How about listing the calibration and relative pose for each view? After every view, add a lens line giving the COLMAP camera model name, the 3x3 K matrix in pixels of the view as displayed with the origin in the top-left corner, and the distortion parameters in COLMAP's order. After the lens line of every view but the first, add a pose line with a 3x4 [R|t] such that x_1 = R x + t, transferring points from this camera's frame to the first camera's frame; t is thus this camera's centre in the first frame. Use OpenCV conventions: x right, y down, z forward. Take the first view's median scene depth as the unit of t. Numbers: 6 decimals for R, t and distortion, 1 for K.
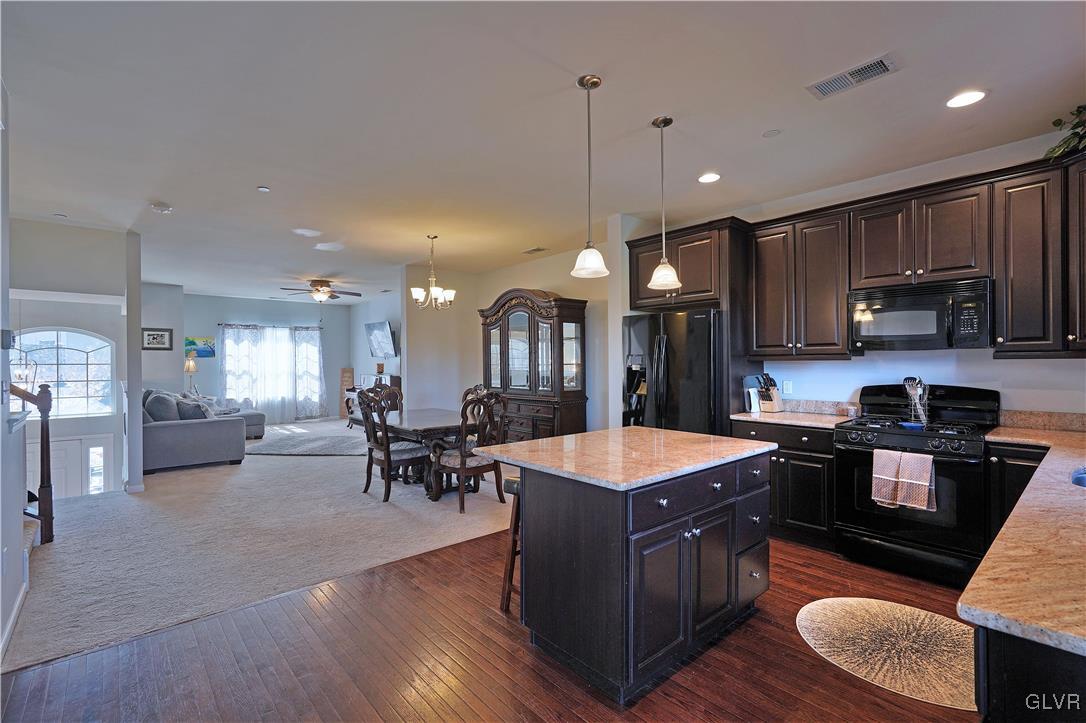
lens RADIAL K [[495.8, 0, 535.6], [0, 495.8, 361.8], [0, 0, 1]] dist [0.001444, 0.001409]
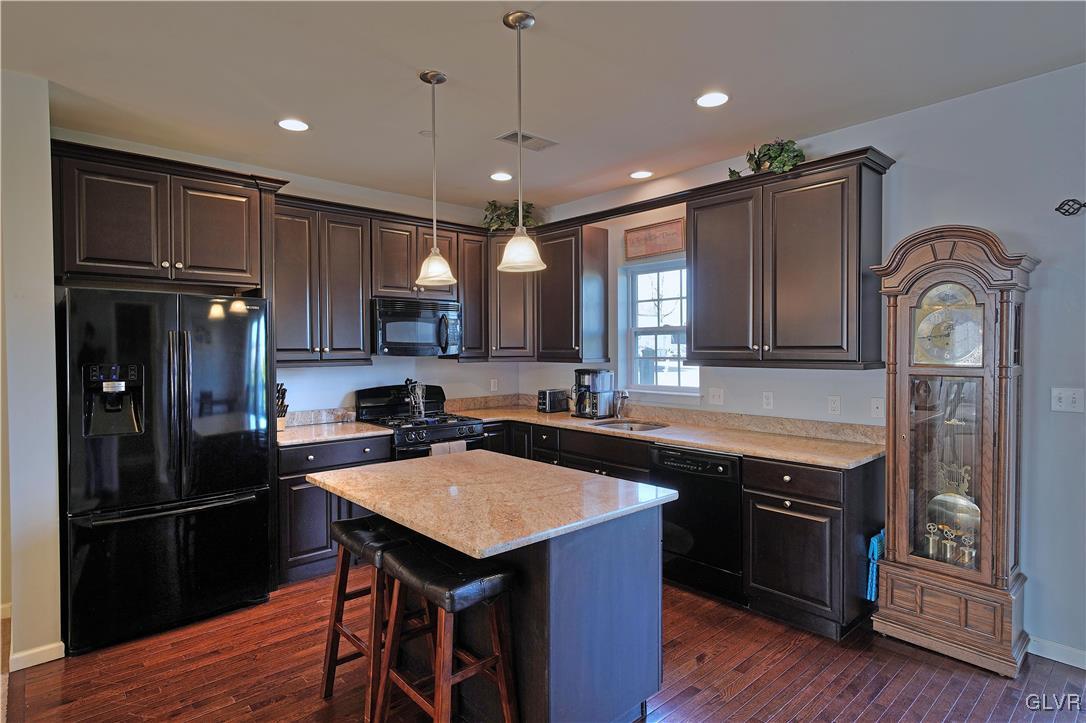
lens RADIAL K [[554.0, 0, 538.0], [0, 554.0, 360.8], [0, 0, 1]] dist [-0.023277, 0.000707]
pose [[-0.012016, -0.016469, 0.999792, -0.527701], [0.005080, 0.999850, 0.016531, -0.031030], [-0.999915, 0.005277, -0.011931, 0.713783]]
